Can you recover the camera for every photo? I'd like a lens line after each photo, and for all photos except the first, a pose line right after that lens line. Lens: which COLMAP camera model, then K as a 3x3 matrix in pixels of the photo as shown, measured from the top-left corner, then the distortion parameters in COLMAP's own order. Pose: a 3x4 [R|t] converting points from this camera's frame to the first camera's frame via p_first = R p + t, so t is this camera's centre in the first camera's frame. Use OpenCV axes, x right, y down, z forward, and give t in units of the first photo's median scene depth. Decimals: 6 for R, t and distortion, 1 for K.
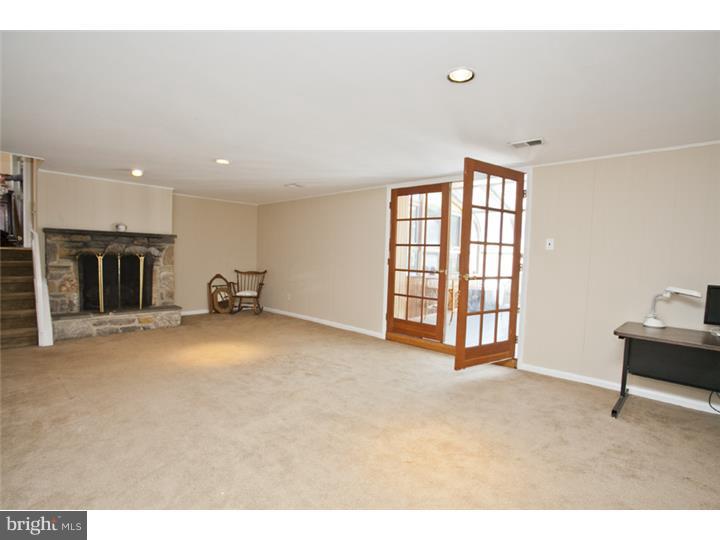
lens RADIAL K [[347.2, 0, 359.4], [0, 347.2, 273.4], [0, 0, 1]] dist [-0.072745, 0.027966]
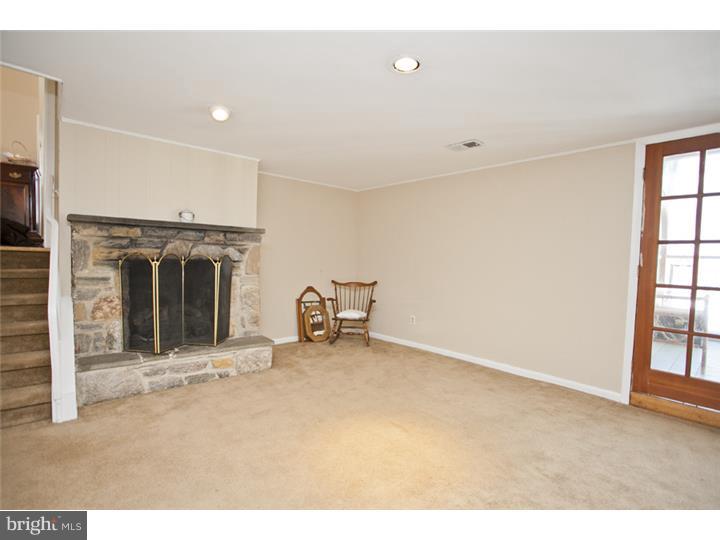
lens RADIAL K [[347.2, 0, 359.4], [0, 347.2, 273.4], [0, 0, 1]] dist [-0.072745, 0.027966]
pose [[0.994721, 0.001885, -0.102597, -0.320669], [-0.003386, 0.999890, -0.014460, -0.020121], [0.102558, 0.014731, 0.994618, 0.400271]]
